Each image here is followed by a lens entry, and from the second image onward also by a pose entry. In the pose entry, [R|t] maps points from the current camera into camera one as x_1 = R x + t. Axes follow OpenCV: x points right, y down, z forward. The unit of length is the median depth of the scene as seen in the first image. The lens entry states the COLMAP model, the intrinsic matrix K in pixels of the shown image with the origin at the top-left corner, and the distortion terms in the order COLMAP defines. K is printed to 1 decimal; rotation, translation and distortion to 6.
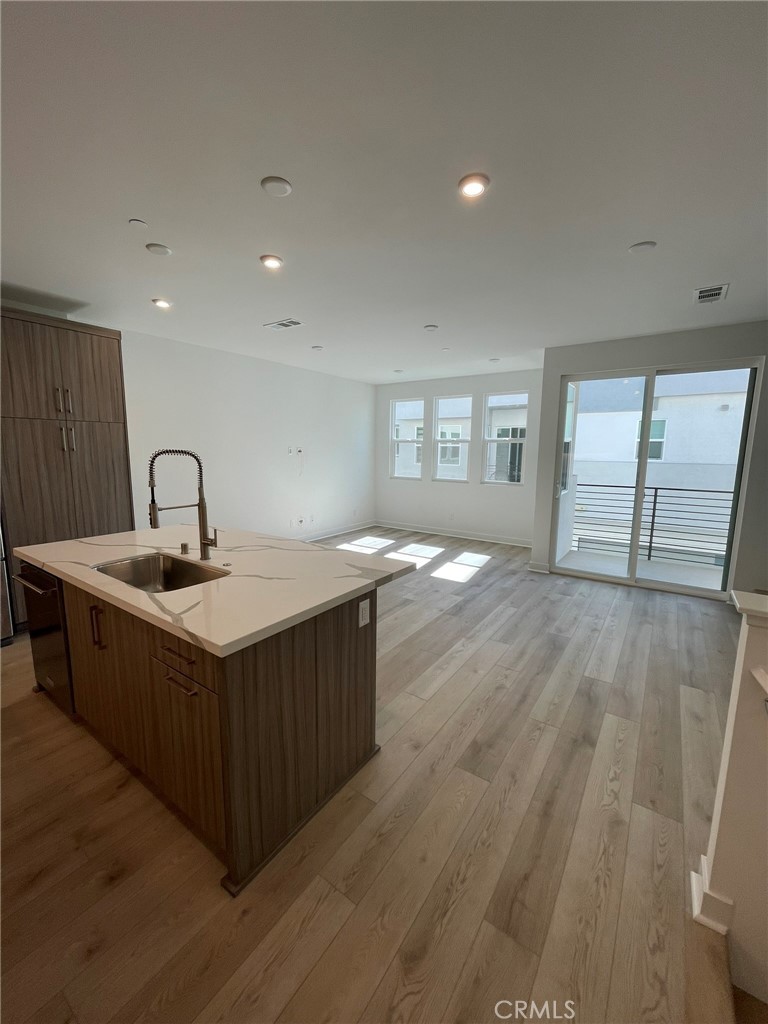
lens RADIAL K [[410.7, 0, 375.7], [0, 410.7, 508.9], [0, 0, 1]] dist [-0.013823, 0.000833]
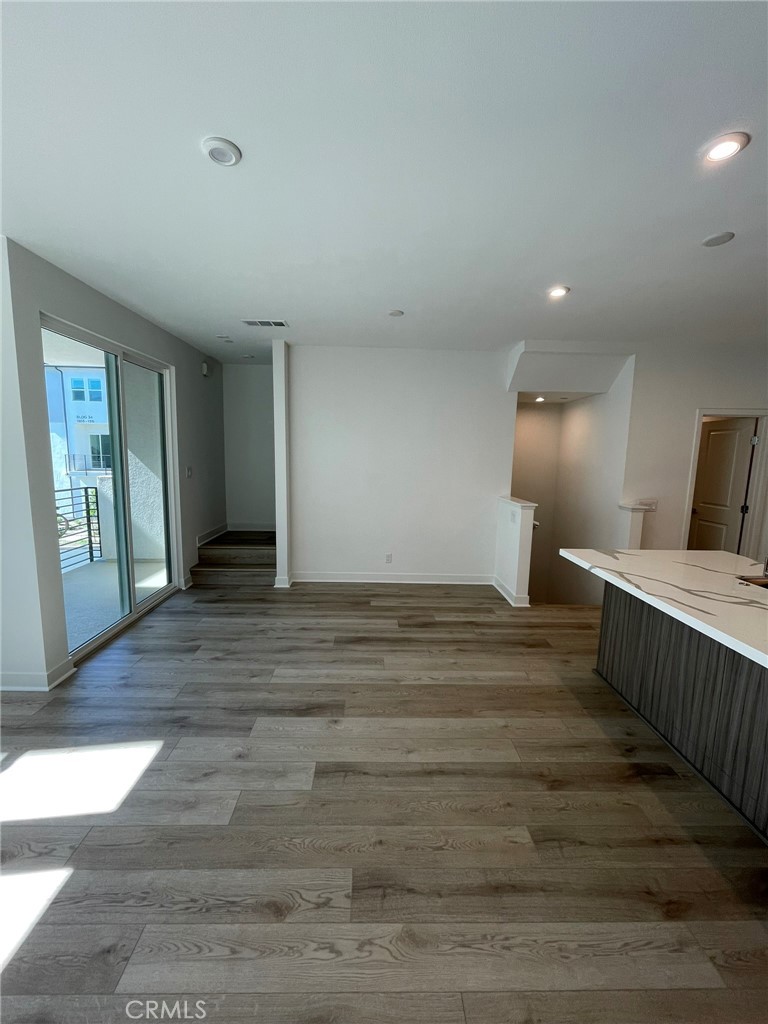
lens RADIAL K [[410.7, 0, 383.8], [0, 410.7, 511.7], [0, 0, 1]] dist [-0.013823, 0.000833]
pose [[-0.603113, -0.134842, 0.786176, -0.392928], [0.091397, 0.967434, 0.236046, -0.235321], [-0.792402, 0.214217, -0.571148, 1.492263]]
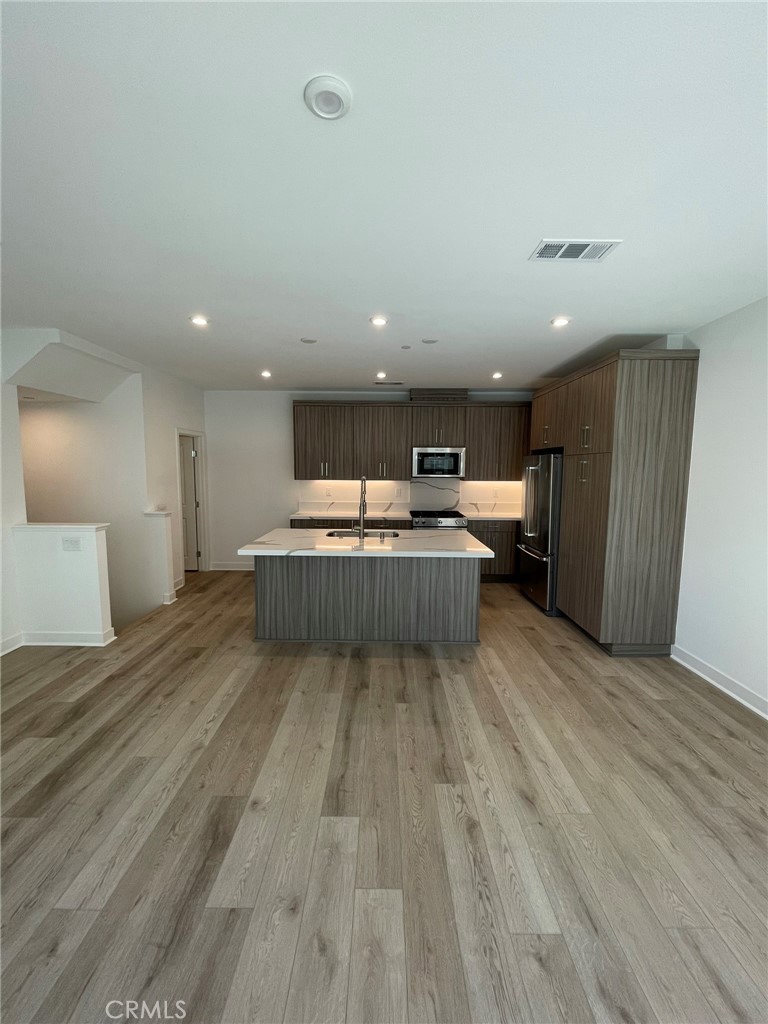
lens RADIAL K [[410.7, 0, 381.8], [0, 410.7, 508.1], [0, 0, 1]] dist [-0.013823, 0.000833]
pose [[-0.813158, 0.035602, -0.580953, 0.376557], [-0.105644, 0.972521, 0.207468, -0.268455], [0.572375, 0.230079, -0.787052, 1.698956]]
